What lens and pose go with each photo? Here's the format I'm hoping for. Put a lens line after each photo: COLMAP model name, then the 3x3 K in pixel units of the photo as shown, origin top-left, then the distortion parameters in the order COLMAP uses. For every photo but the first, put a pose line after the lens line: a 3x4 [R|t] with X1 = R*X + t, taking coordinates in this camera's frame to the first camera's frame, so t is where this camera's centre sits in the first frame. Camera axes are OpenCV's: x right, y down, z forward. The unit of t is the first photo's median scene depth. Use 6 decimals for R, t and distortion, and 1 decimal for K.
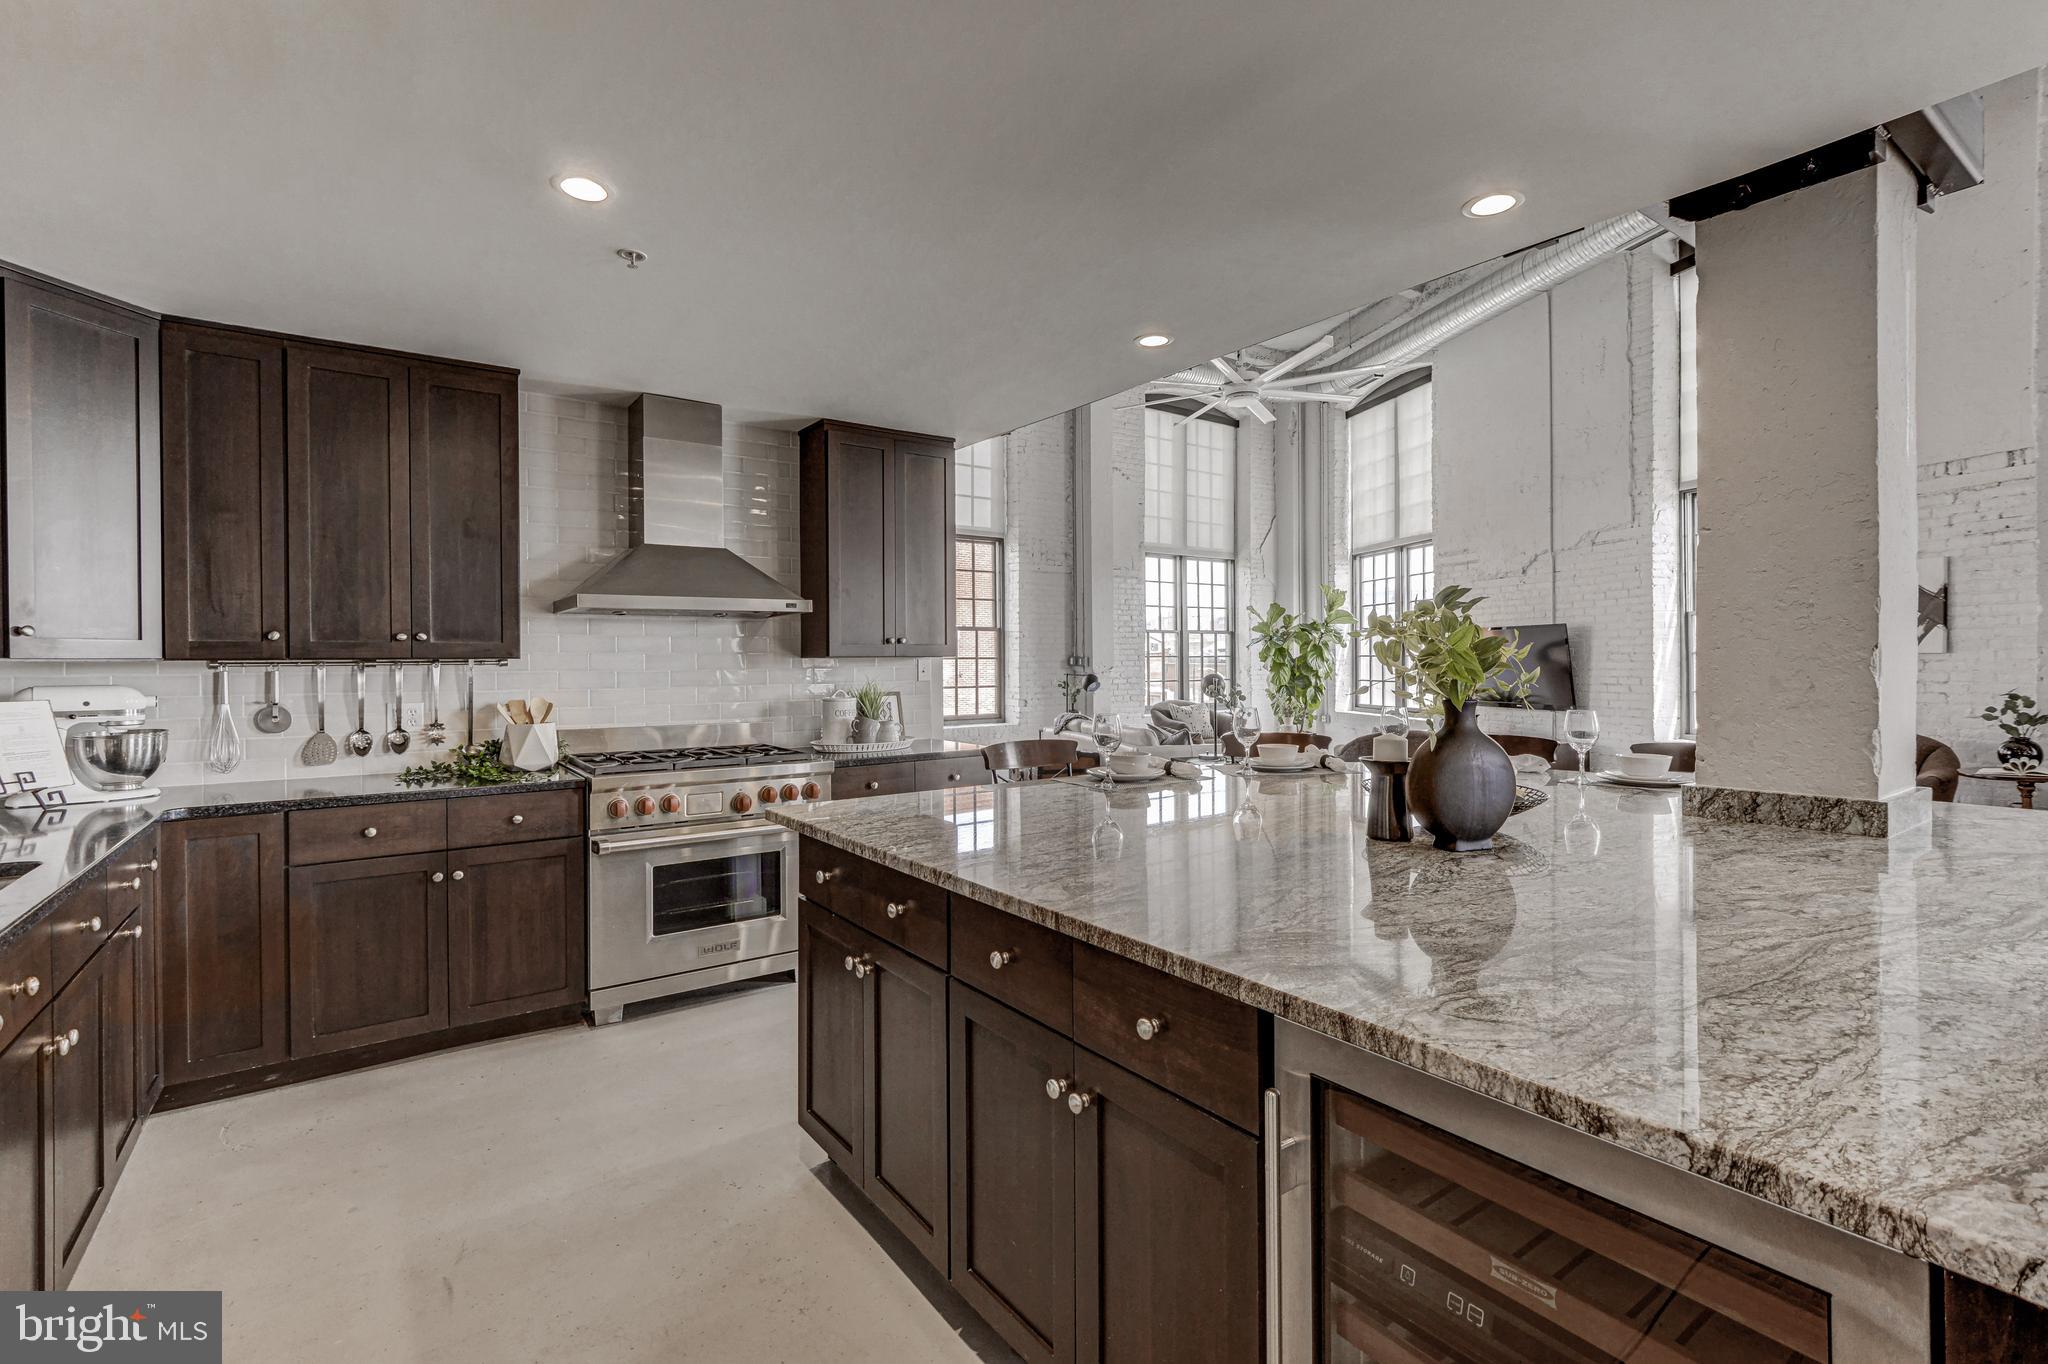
lens RADIAL K [[924.7, 0, 1025.0], [0, 924.7, 664.3], [0, 0, 1]] dist [0.009622, -0.005891]
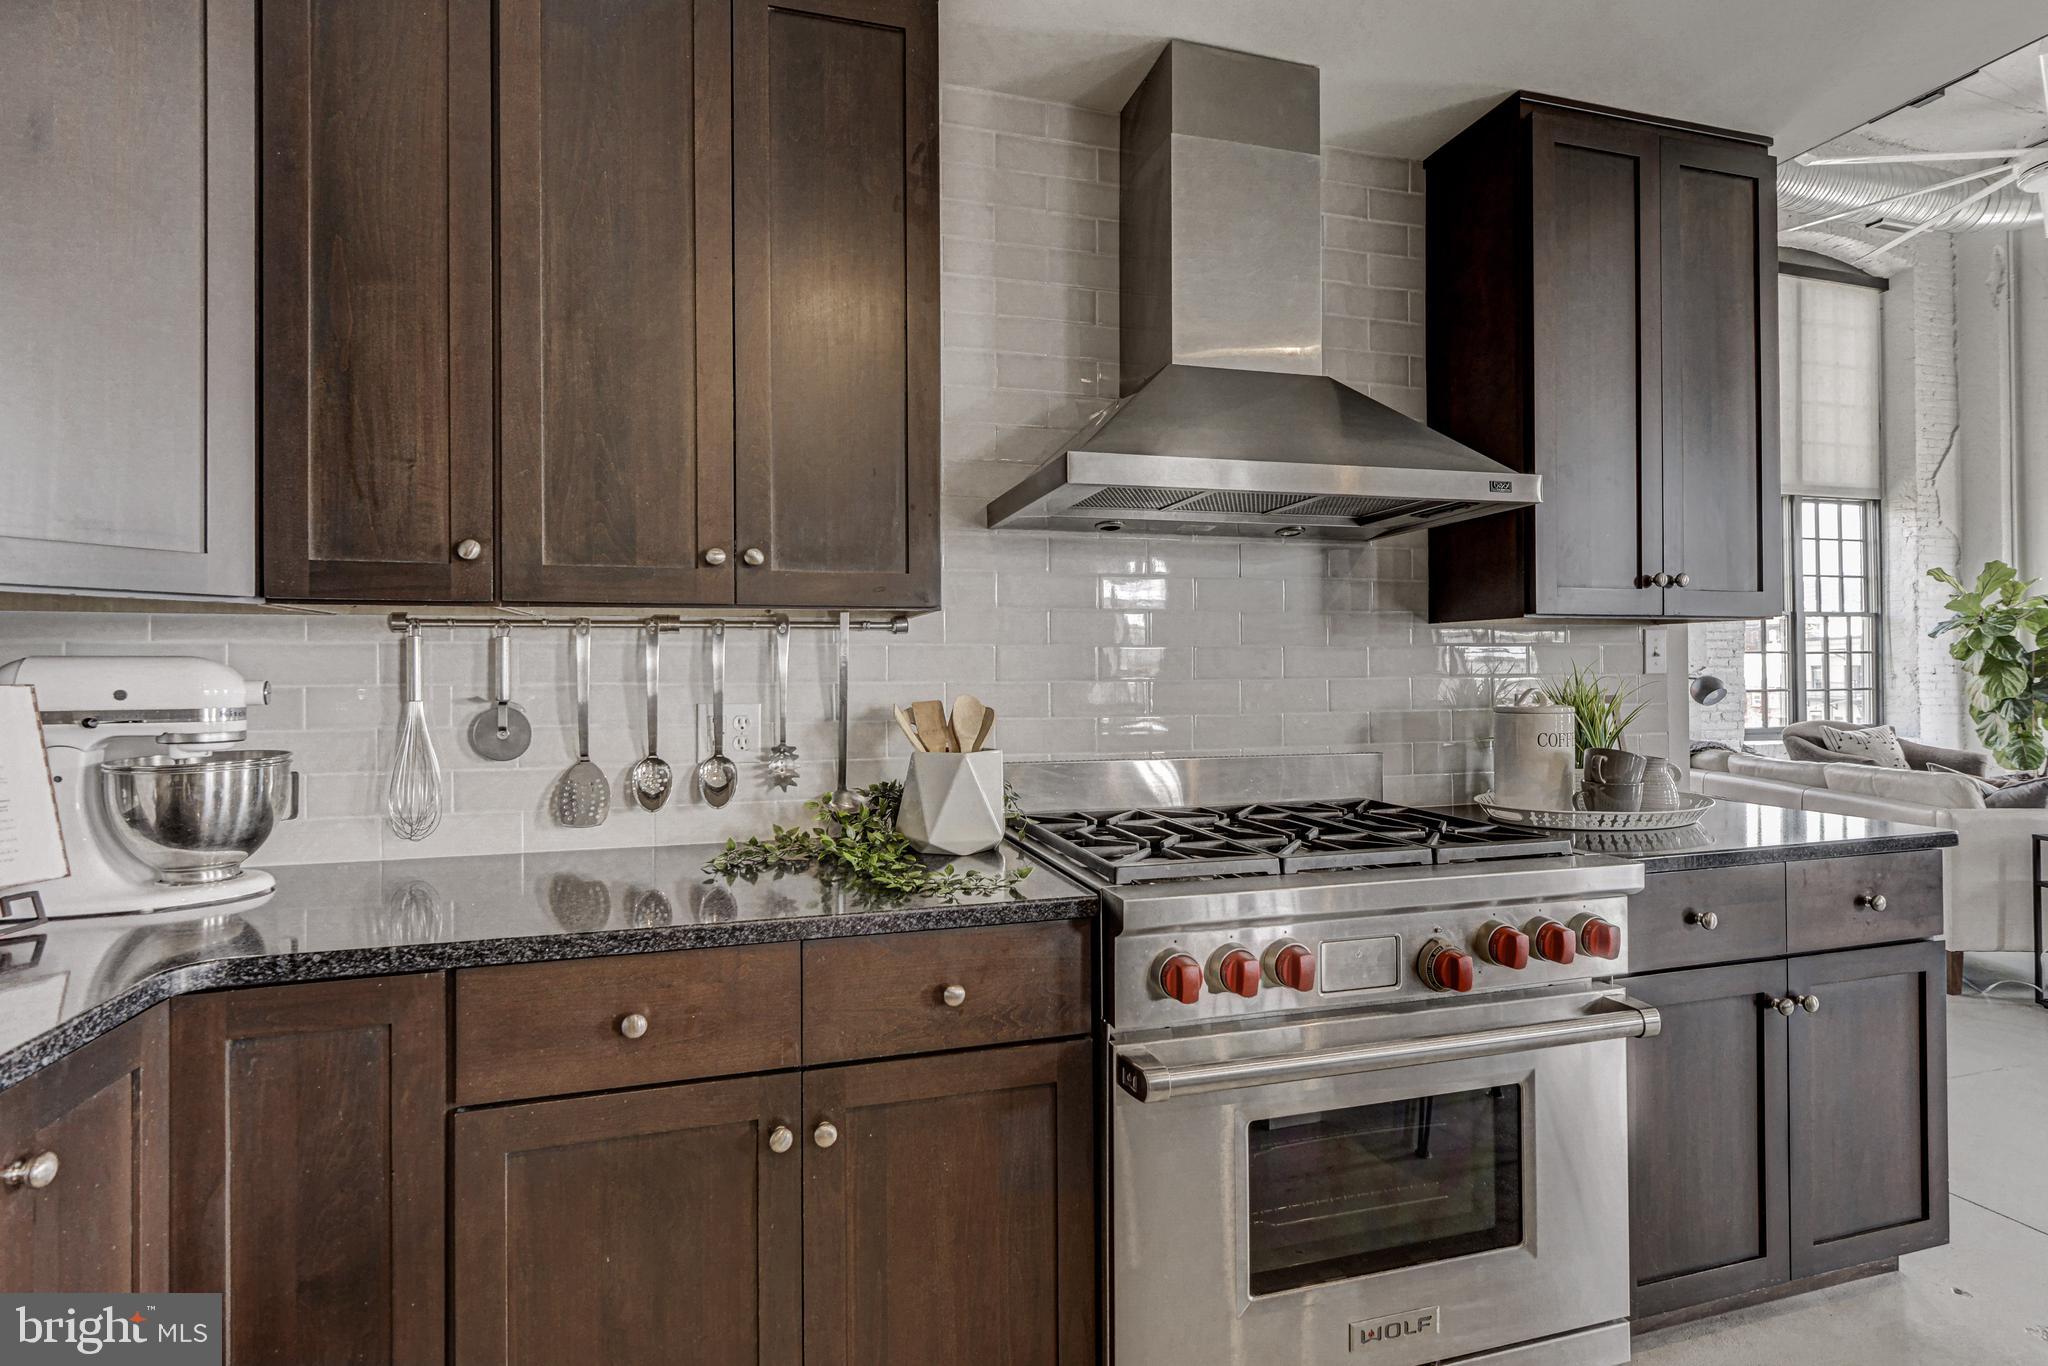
lens RADIAL K [[1005.4, 0, 1029.1], [0, 1005.4, 663.3], [0, 0, 1]] dist [0.002174, -0.000760]
pose [[0.944580, -0.003380, -0.328265, -0.330988], [-0.000532, 0.999930, -0.011824, 0.025464], [0.328282, 0.011344, 0.944512, 0.530350]]
